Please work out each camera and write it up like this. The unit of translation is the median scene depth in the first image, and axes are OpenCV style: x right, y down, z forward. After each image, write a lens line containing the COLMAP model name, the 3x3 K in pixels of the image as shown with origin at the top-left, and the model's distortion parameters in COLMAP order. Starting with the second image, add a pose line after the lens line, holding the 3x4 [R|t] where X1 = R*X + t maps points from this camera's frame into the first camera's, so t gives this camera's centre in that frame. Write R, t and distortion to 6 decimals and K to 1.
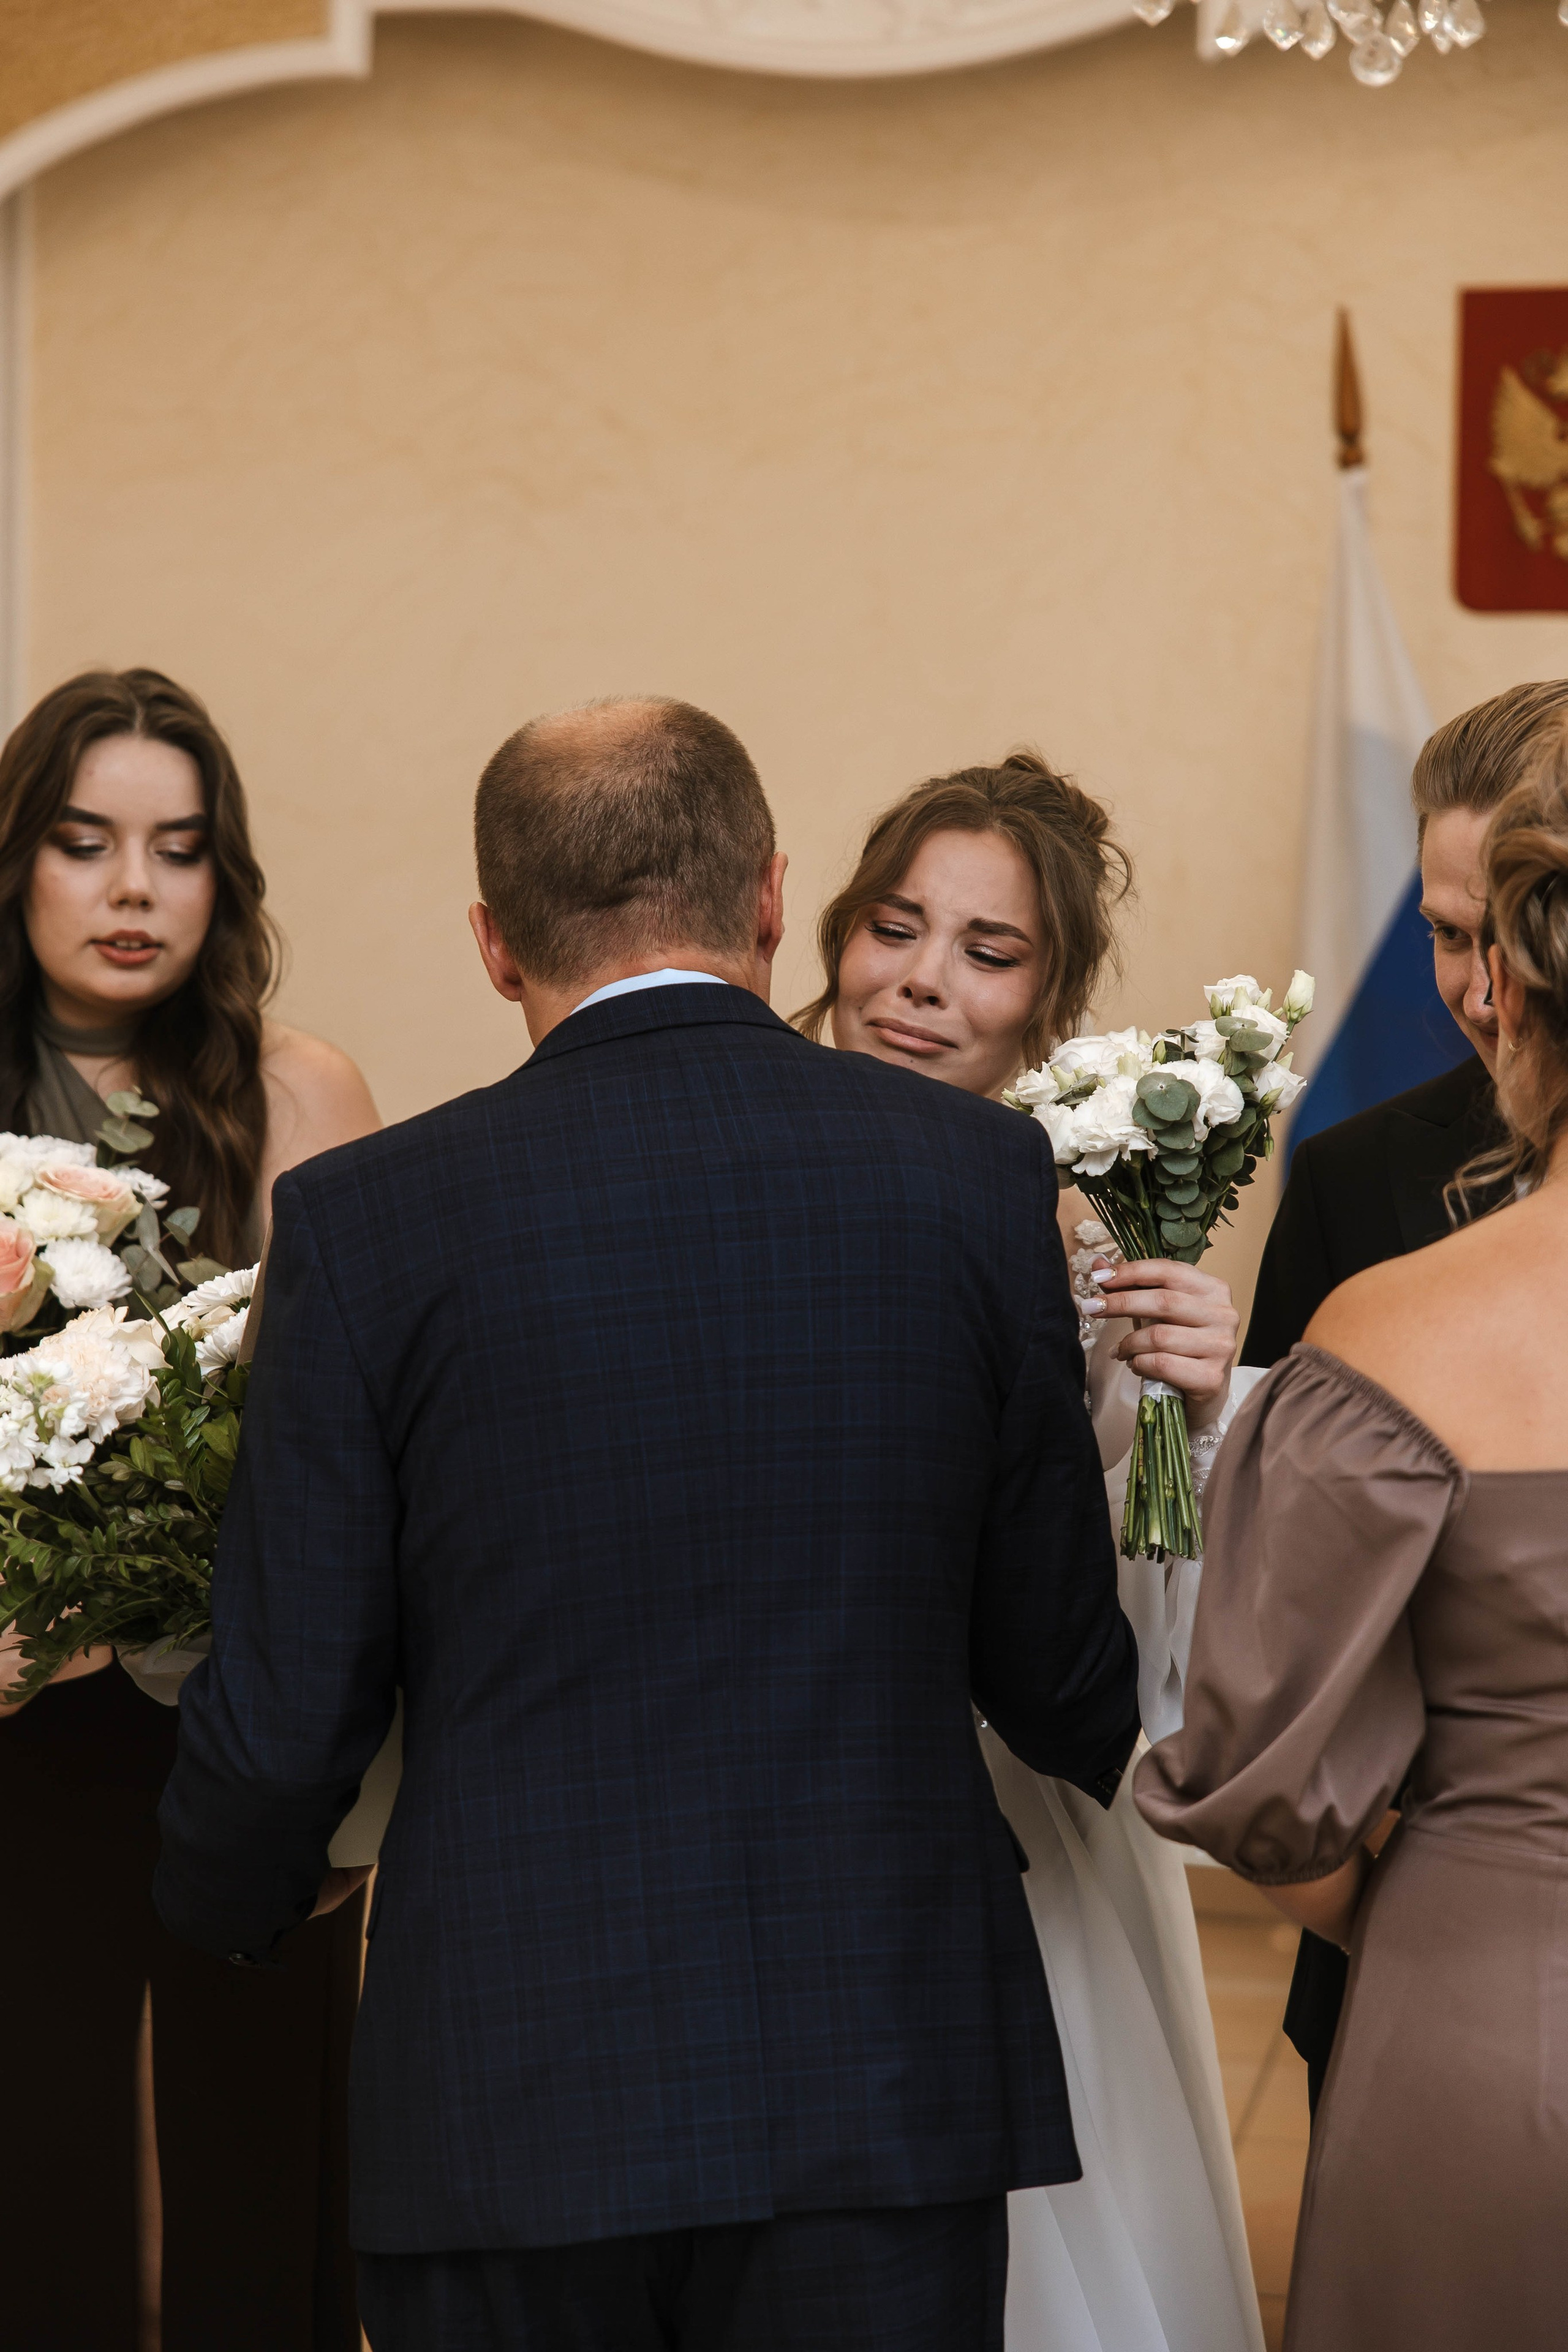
lens RADIAL K [[4608.7, 0, 784.0], [0, 4608.7, 1176.0], [0, 0, 1]] dist [0.042175, 0.141447]
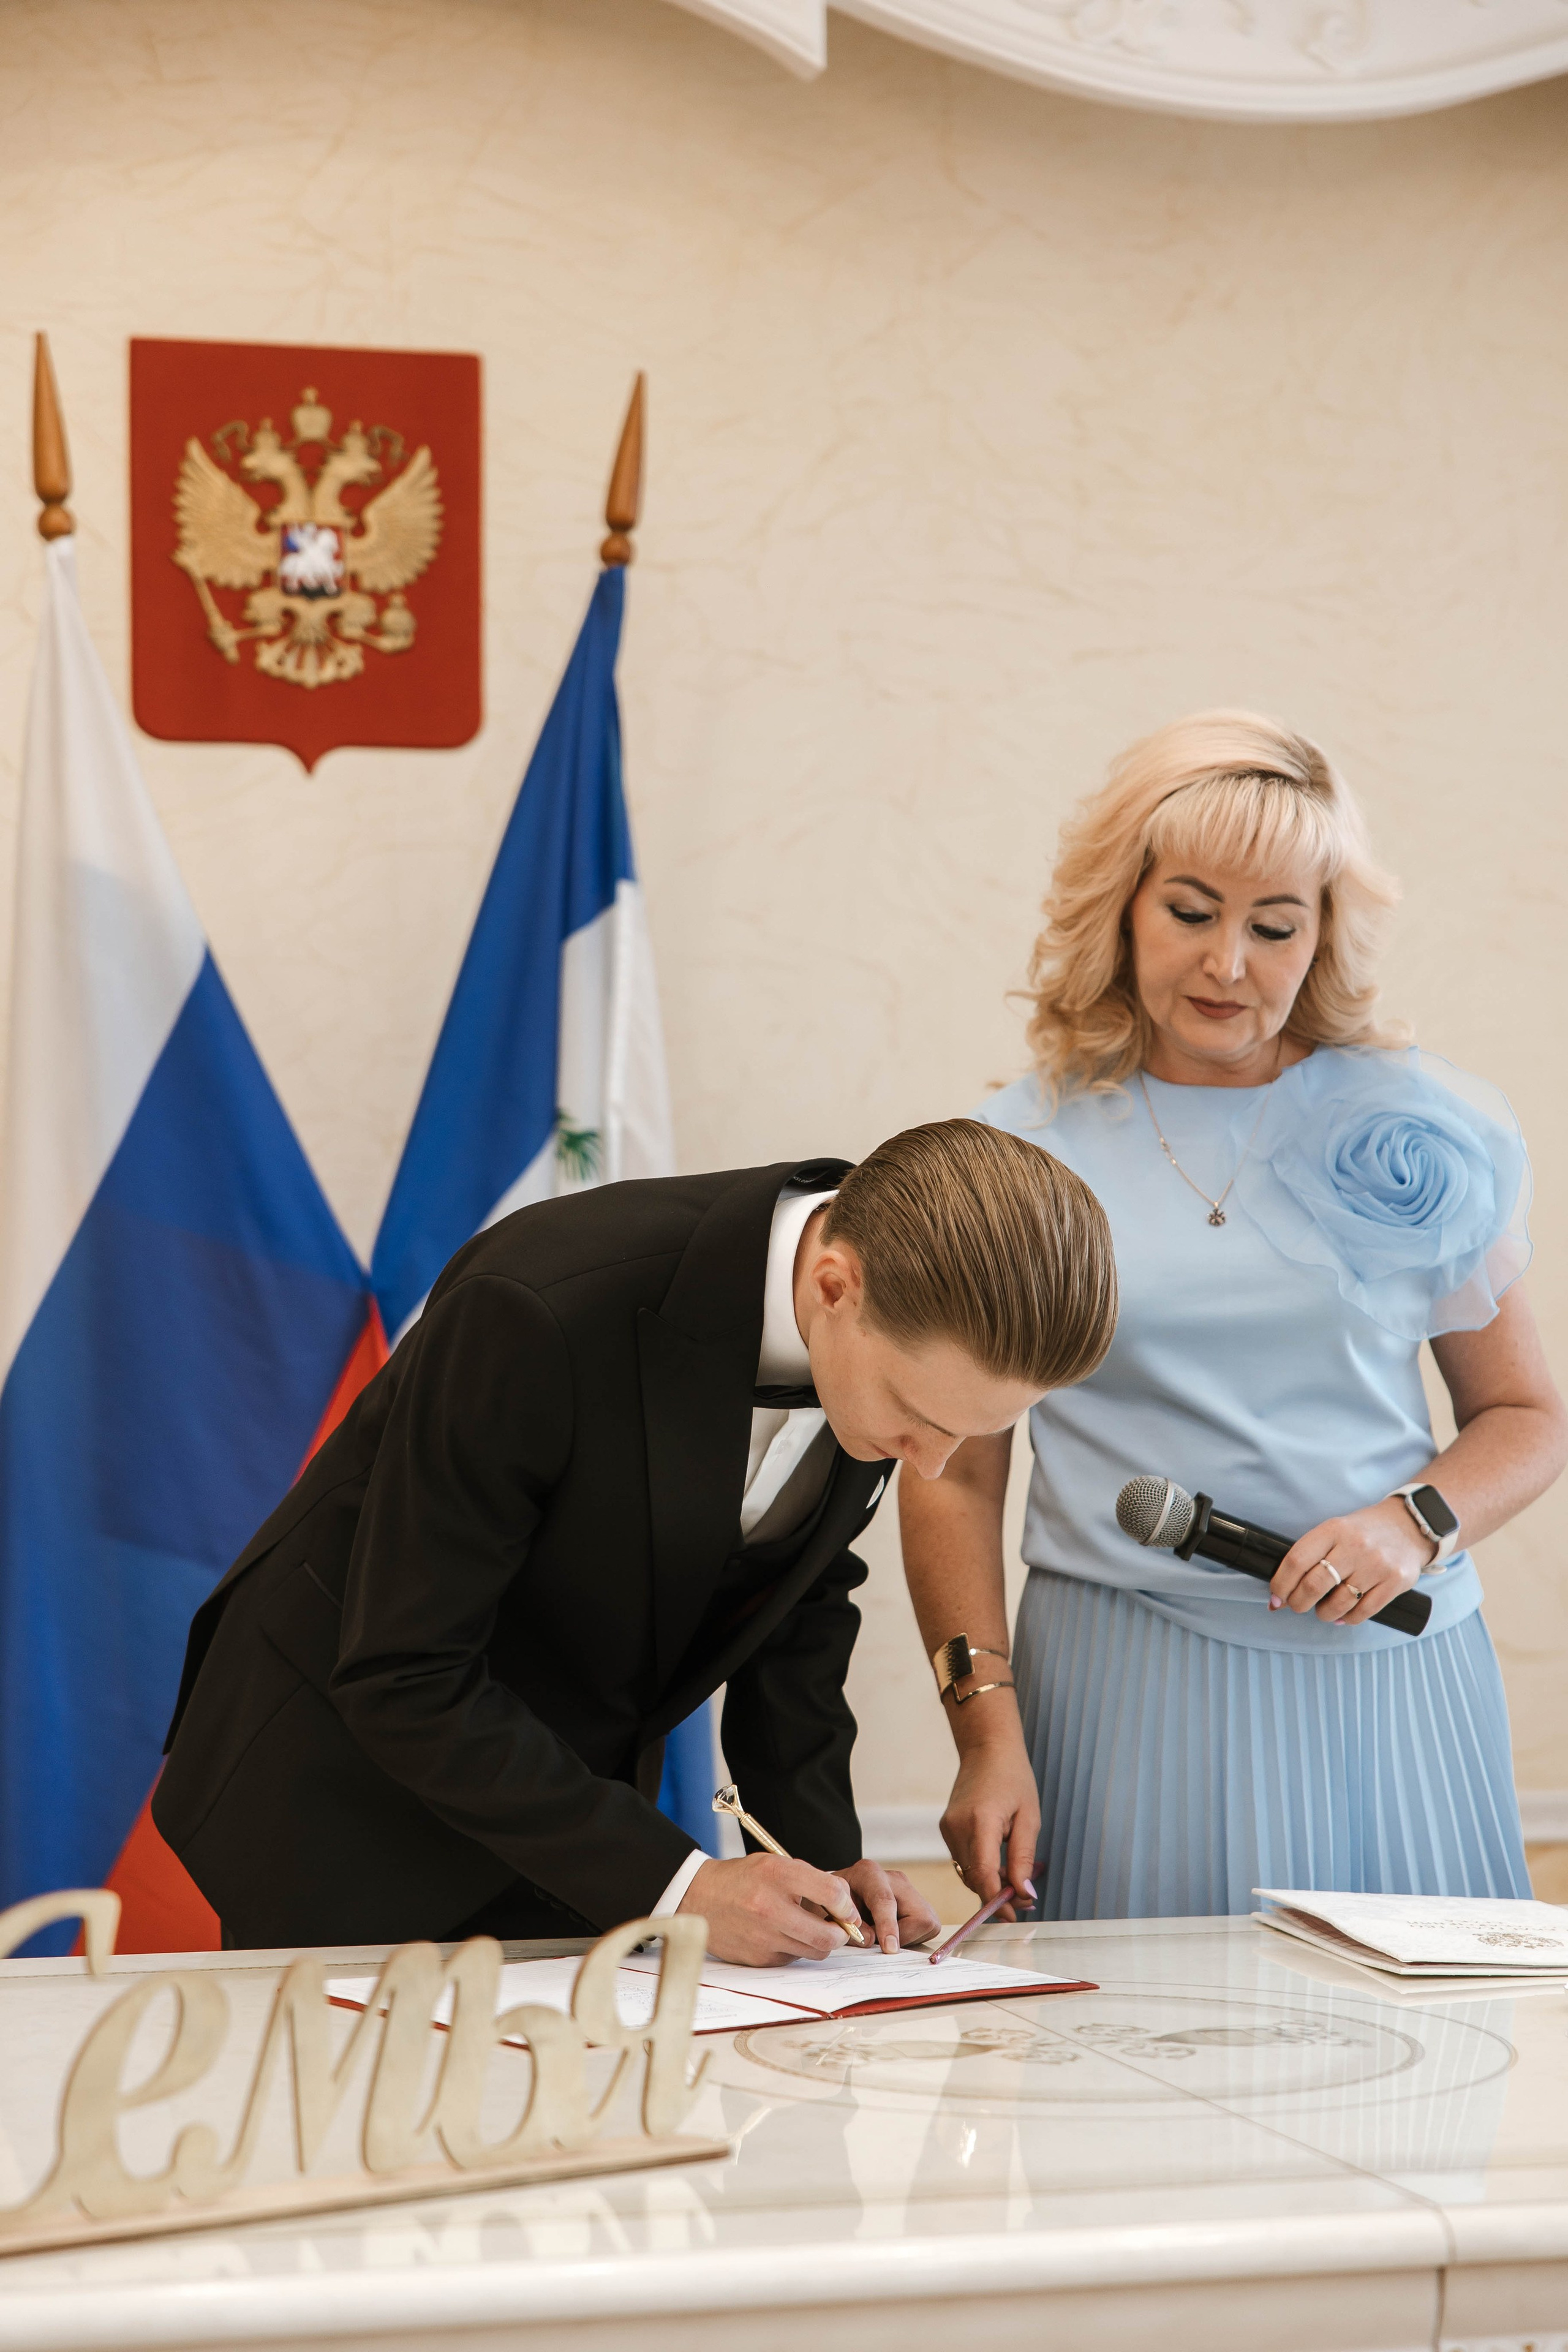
lens RADIAL K [[4608.7, 0, 784.0], [0, 4608.7, 1176.0], [0, 0, 1]] dist [0.042175, 0.141447]
pose [[0.882728, -0.008814, 0.469802, -0.131507], [0.045398, 0.996746, -0.066601, 0.011373], [-0.467686, 0.080119, 0.880256, 0.253894]]
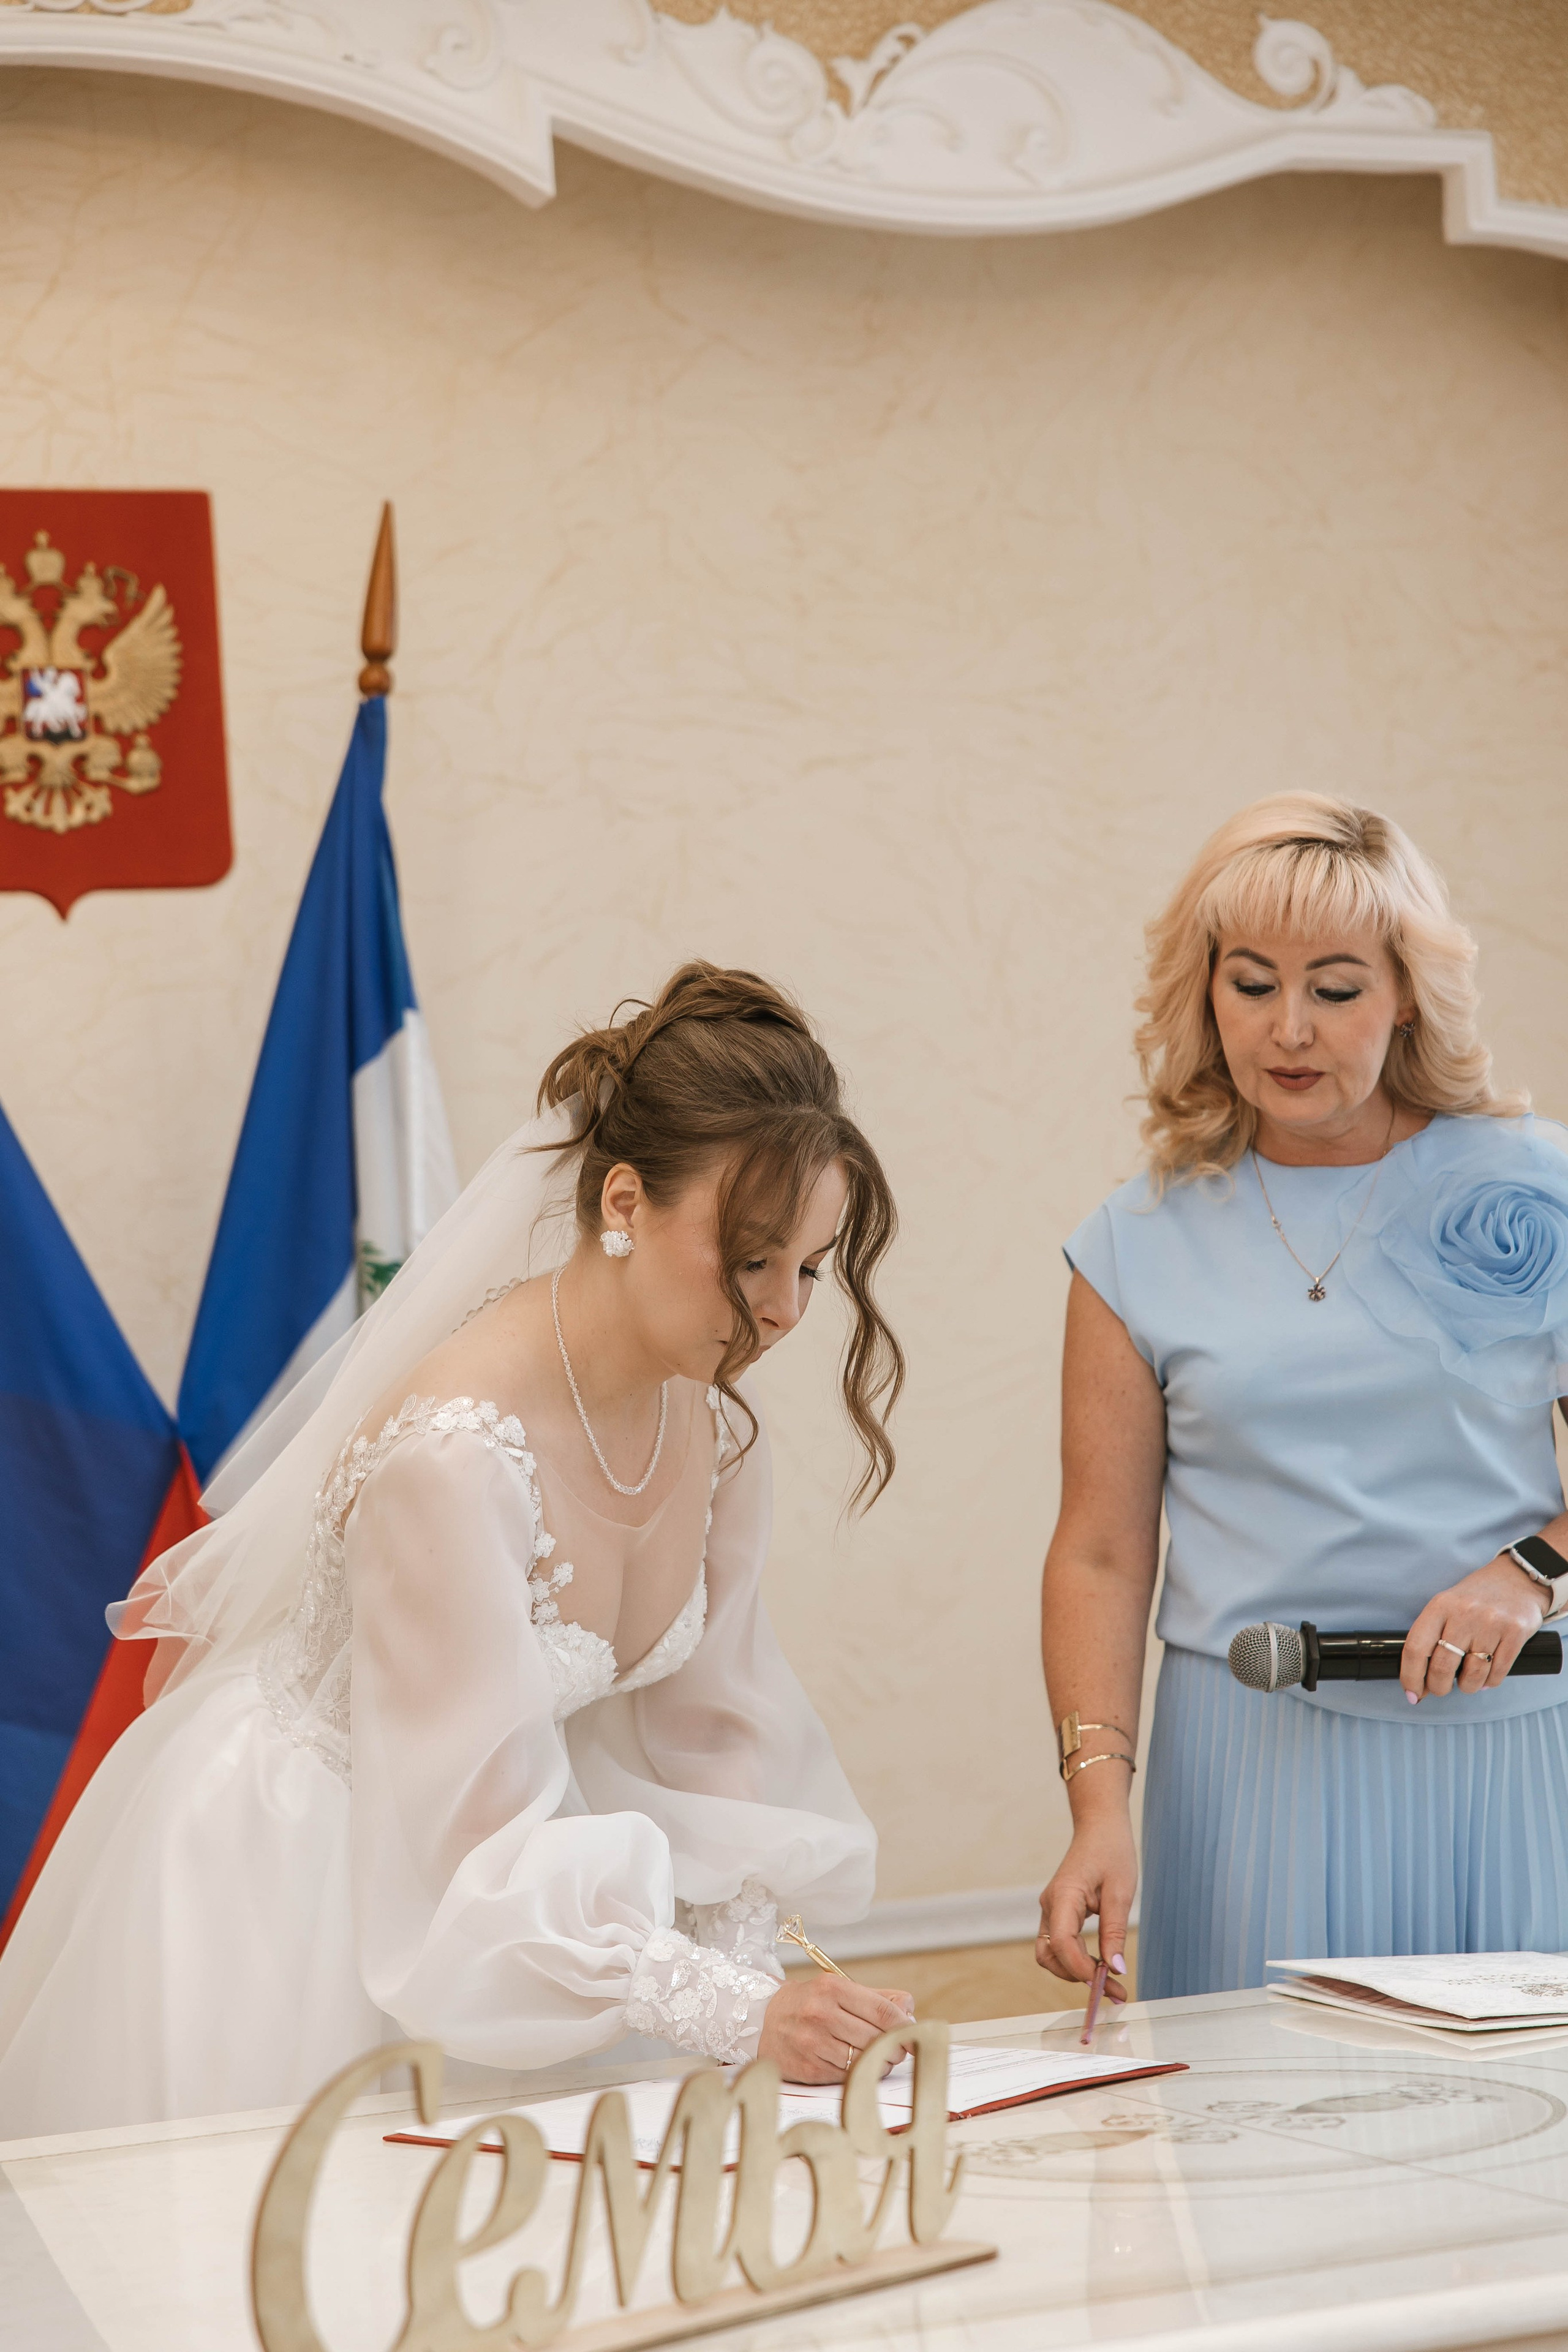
lens RADIAL K [[4608.7, 0, 784.0], [0, 4608.7, 1176.0], [0, 0, 1]] dist [0.042175, 0.141447]
pose [[0.814242, -0.046267, 0.578679, -0.187605], [0.114509, 0.990035, -0.081966, 0.007249], [-0.569120, 0.133004, 0.811426, 0.285221]]
